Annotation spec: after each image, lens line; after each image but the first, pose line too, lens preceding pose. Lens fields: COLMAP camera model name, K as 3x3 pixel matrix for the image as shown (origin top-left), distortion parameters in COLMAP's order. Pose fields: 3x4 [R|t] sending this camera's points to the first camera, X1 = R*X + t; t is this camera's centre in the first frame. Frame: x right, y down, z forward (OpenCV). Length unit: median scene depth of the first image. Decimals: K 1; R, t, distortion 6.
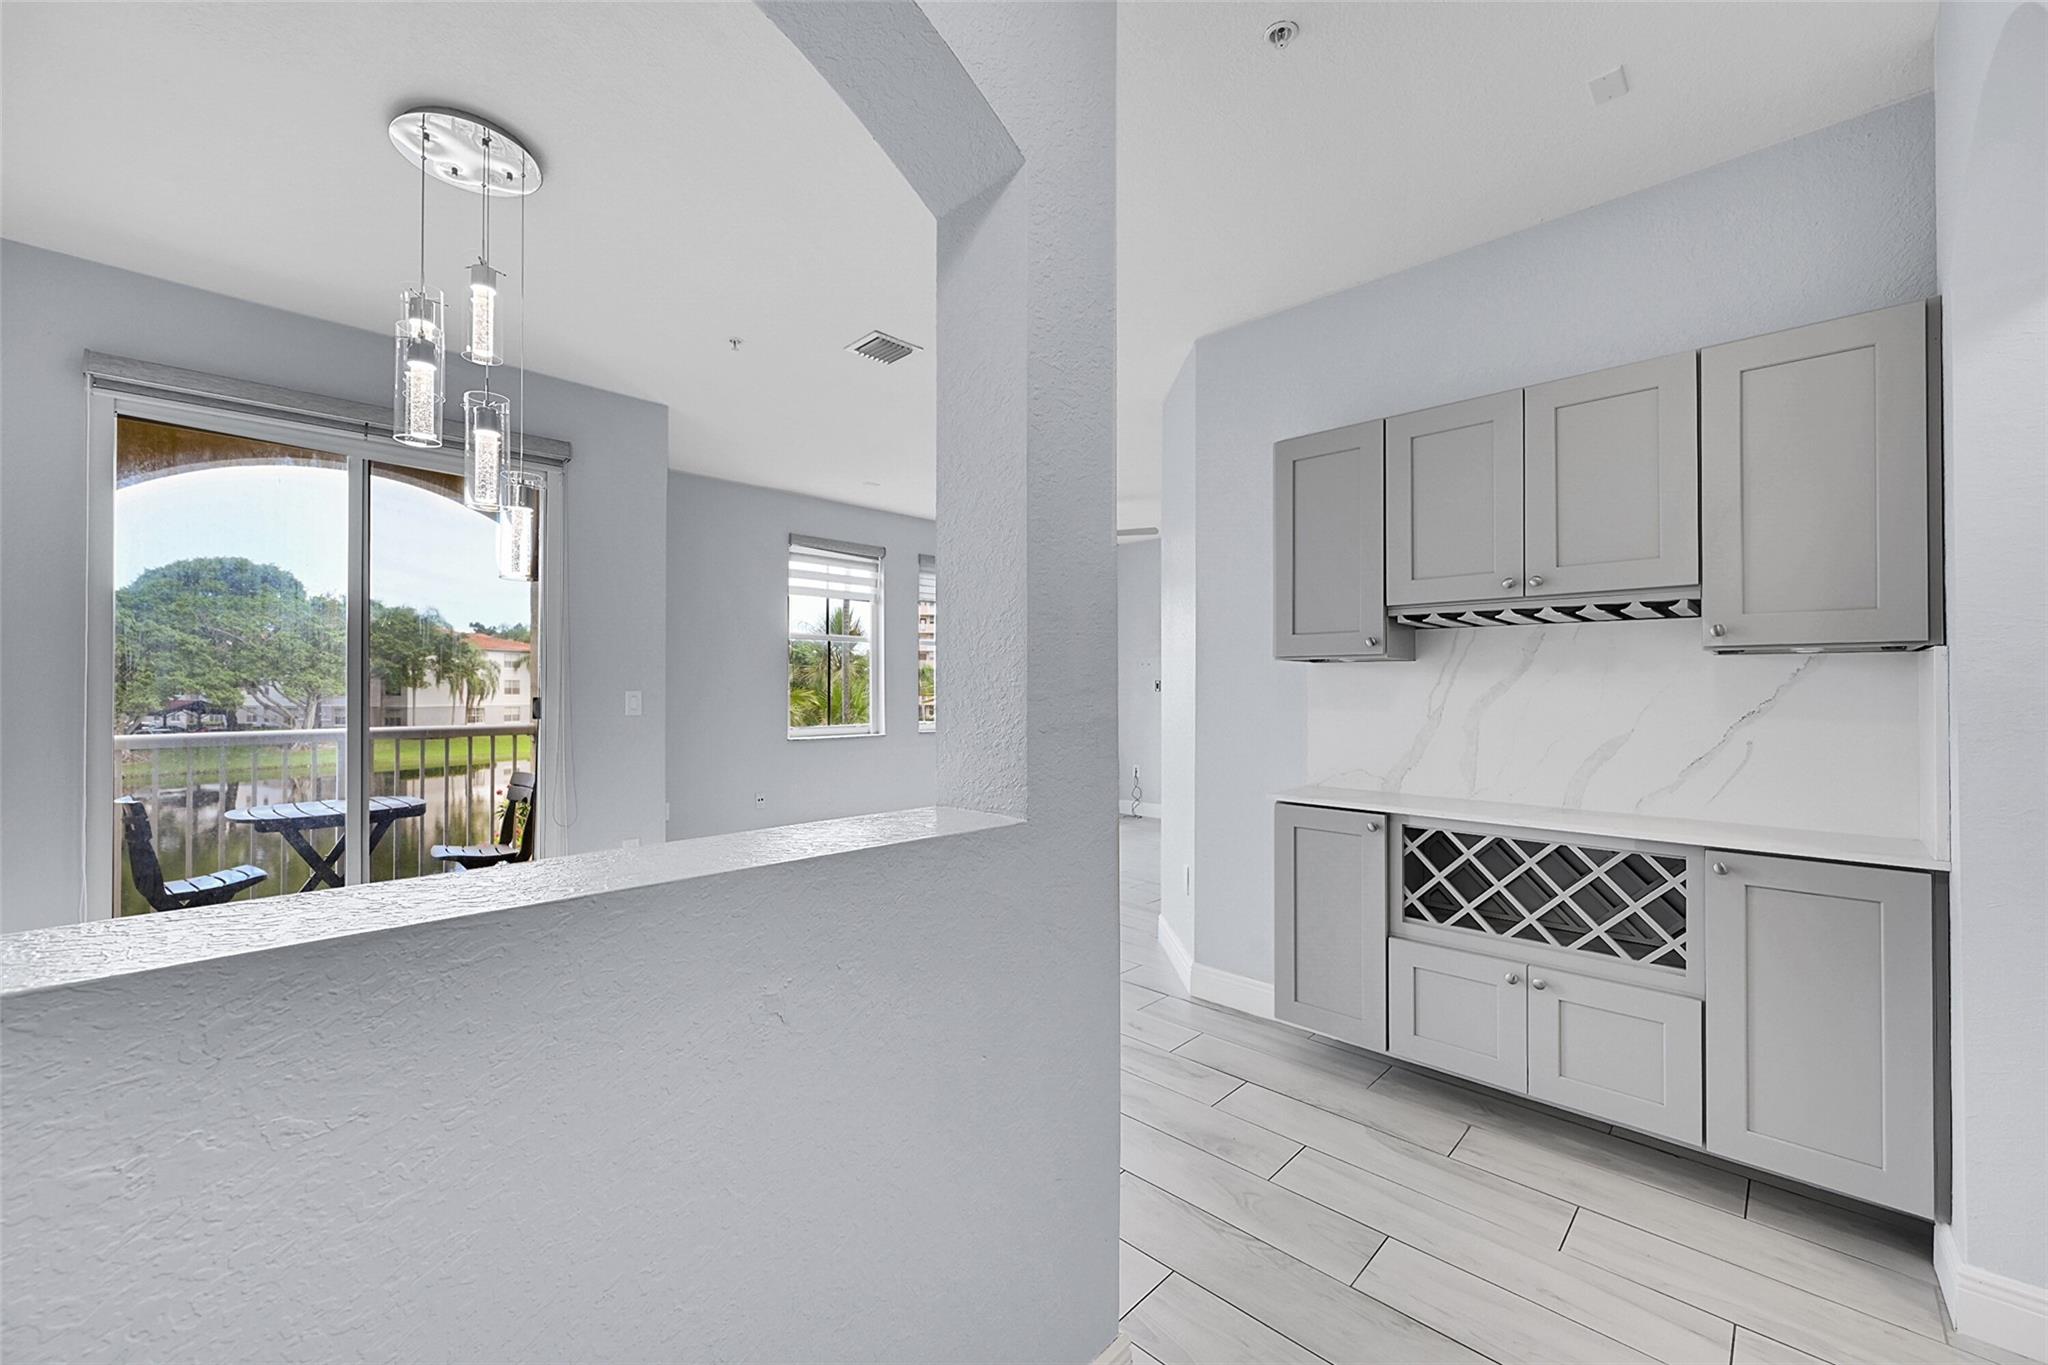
lens RADIAL K [[822.5, 0, 1024.0], [0, 822.5, 682.5], [0, 0, 1]] dist [0.000287, -0.000007]
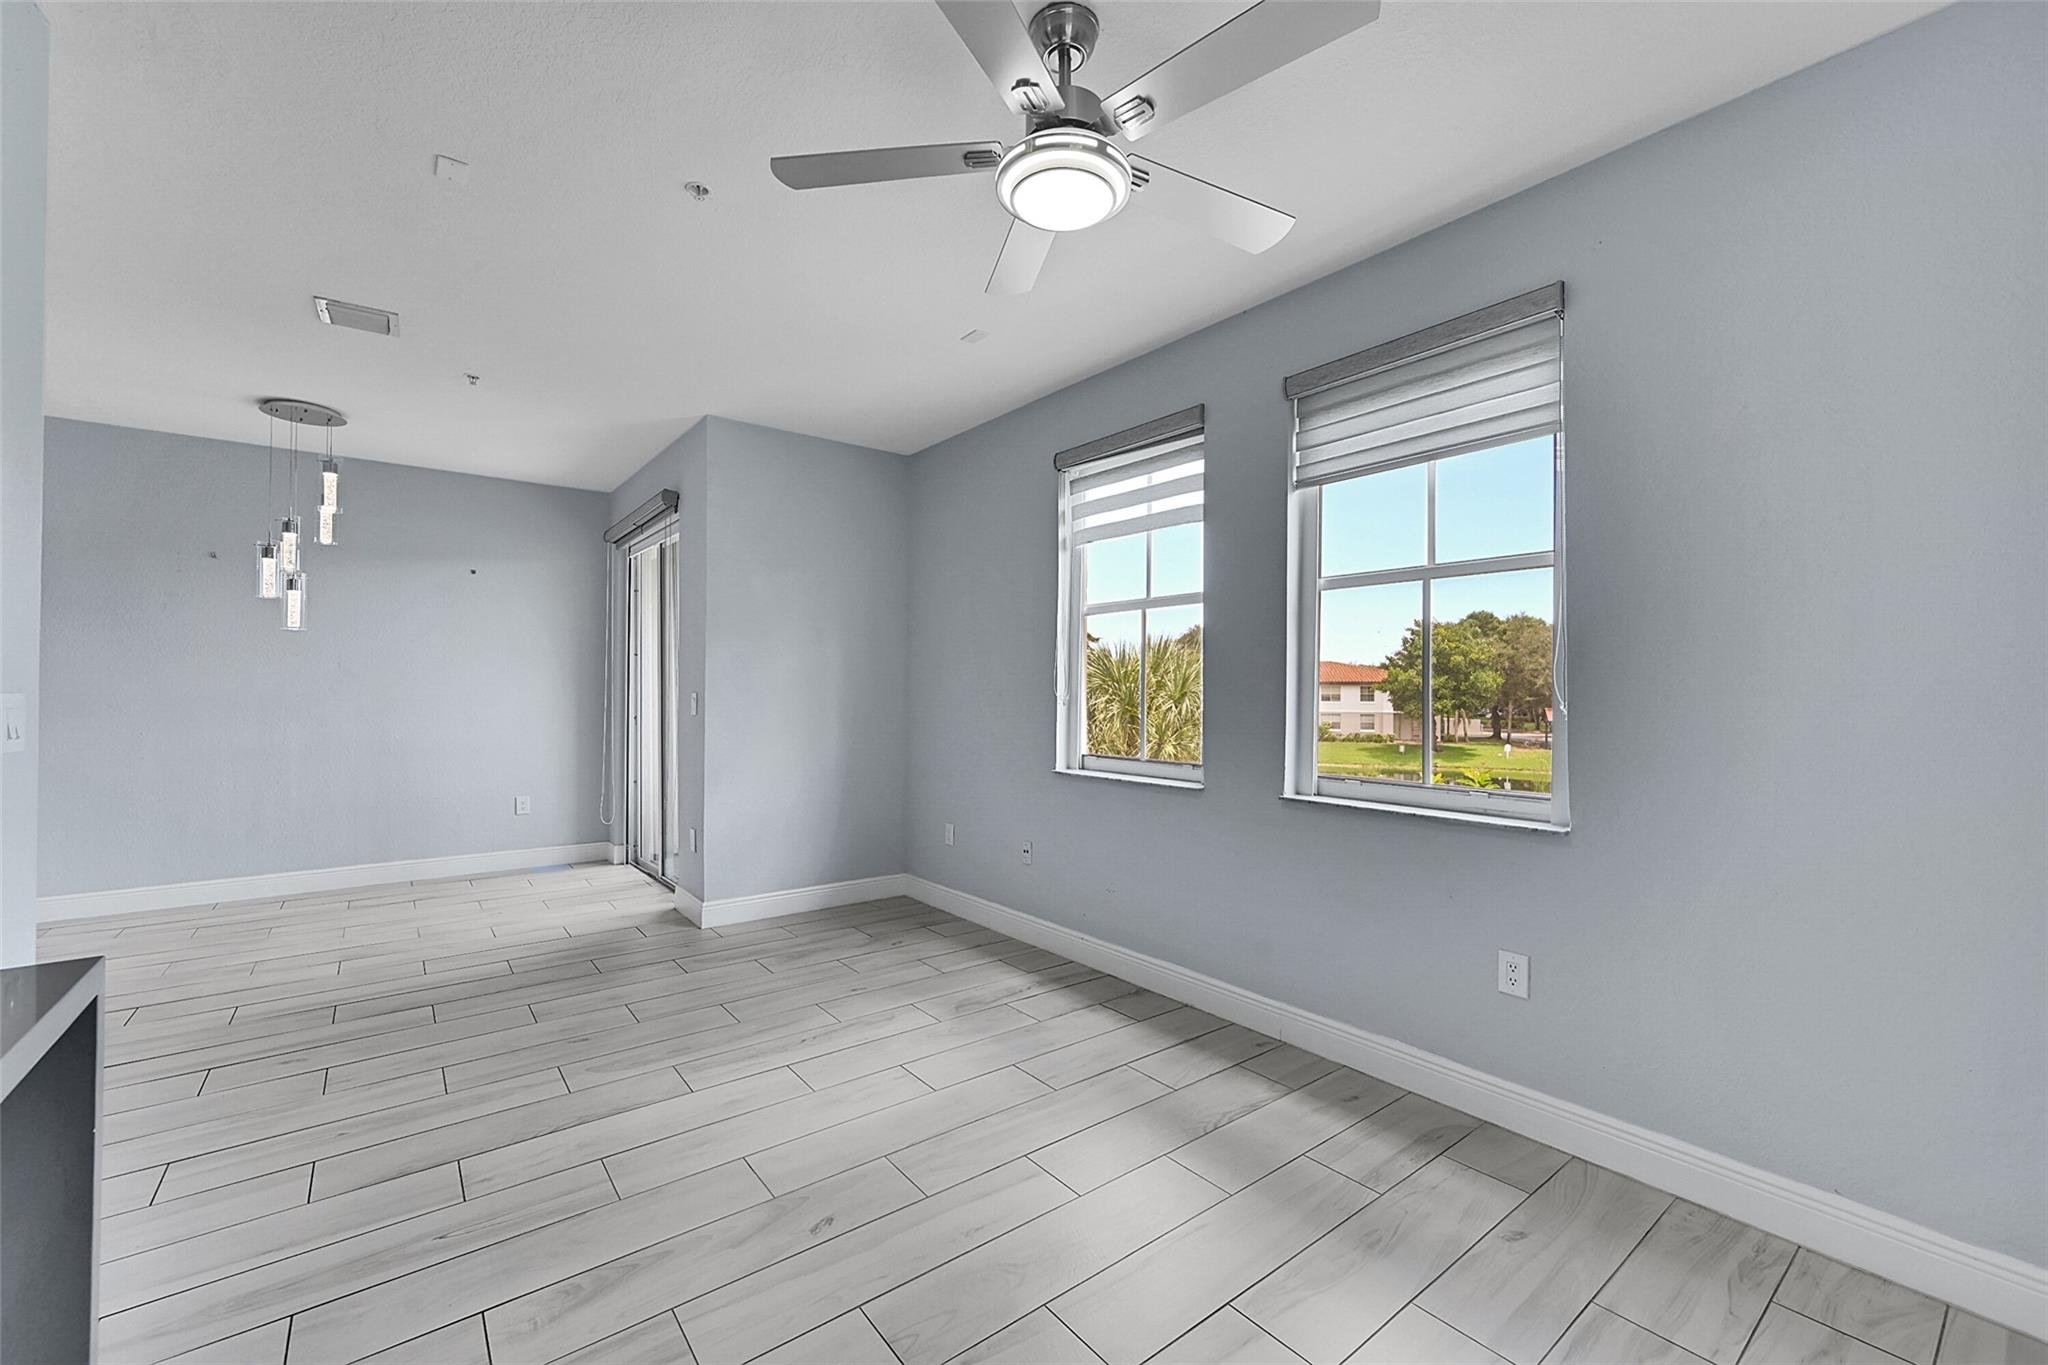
lens RADIAL K [[822.5, 0, 1024.0], [0, 822.5, 682.5], [0, 0, 1]] dist [0.000287, -0.000007]
pose [[-0.138531, -0.008556, -0.990321, 0.344755], [0.001874, 0.999959, -0.008901, 0.006223], [0.990356, -0.003089, -0.138509, 0.997774]]
